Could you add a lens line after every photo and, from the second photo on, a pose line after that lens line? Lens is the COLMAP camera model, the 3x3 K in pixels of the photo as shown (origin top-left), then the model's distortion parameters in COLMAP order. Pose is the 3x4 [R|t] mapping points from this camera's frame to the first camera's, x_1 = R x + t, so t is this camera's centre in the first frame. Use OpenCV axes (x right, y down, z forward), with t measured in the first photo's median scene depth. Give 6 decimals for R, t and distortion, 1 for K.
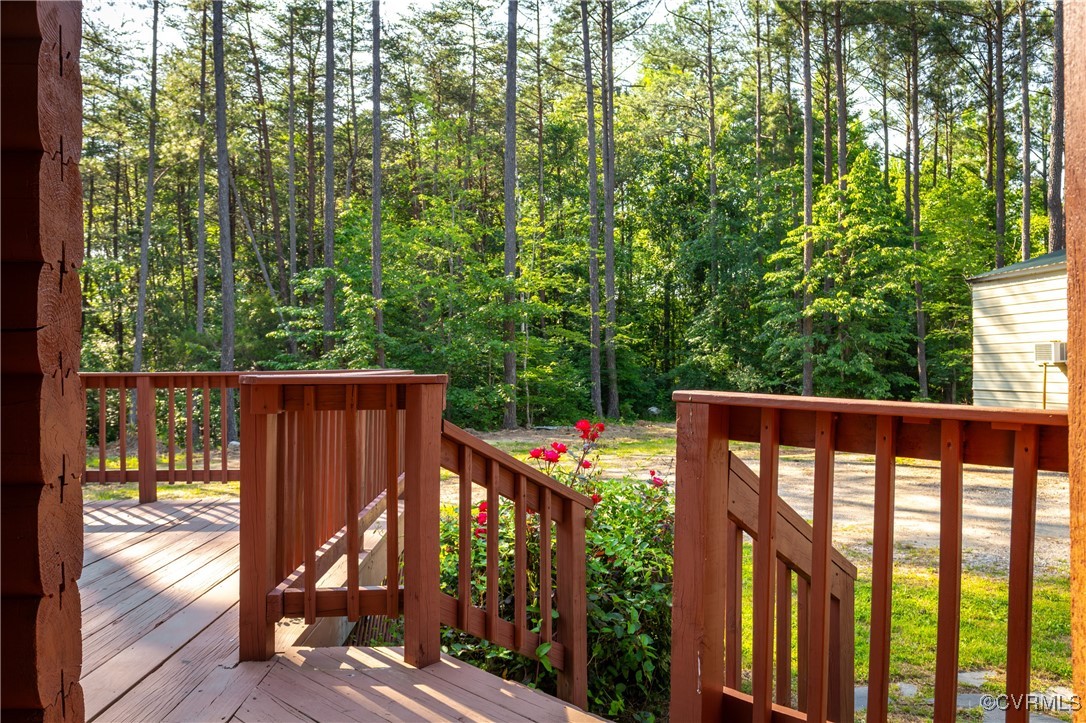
lens RADIAL K [[836.3, 0, 543.0], [0, 836.3, 361.5], [0, 0, 1]] dist [0.000425, -0.000659]
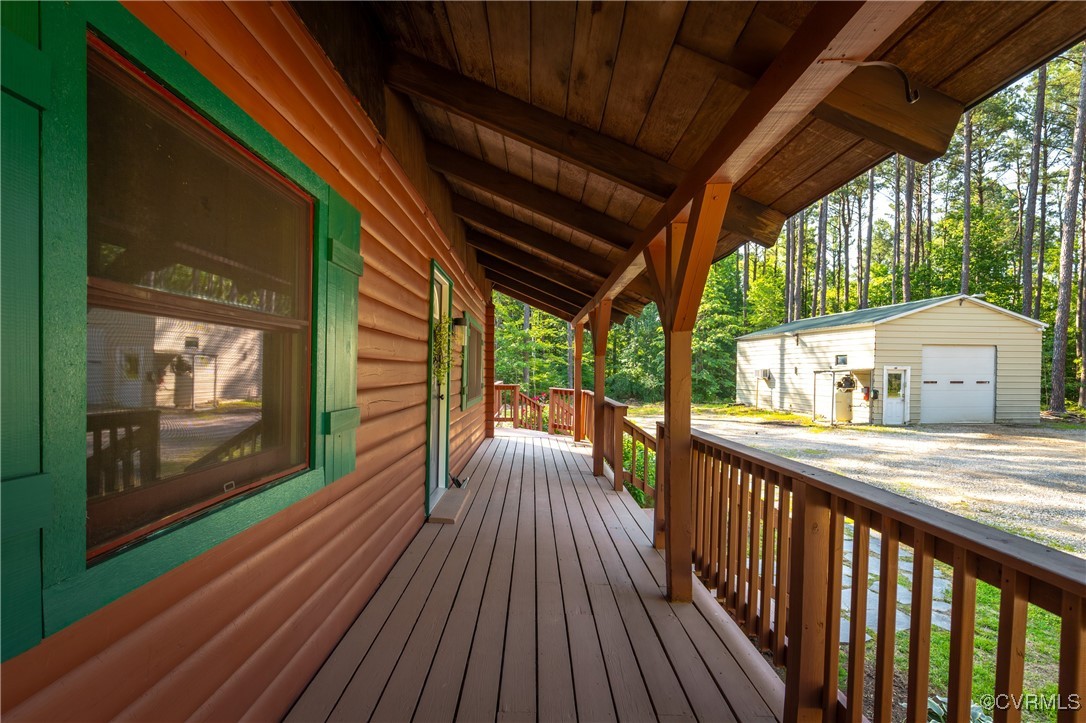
lens RADIAL K [[547.5, 0, 536.6], [0, 547.5, 381.9], [0, 0, 1]] dist [0.004147, 0.000440]
pose [[0.999716, 0.014996, -0.018513, 0.010058], [-0.014449, 0.999464, 0.029373, -0.013892], [0.018943, -0.029097, 0.999397, -0.317348]]
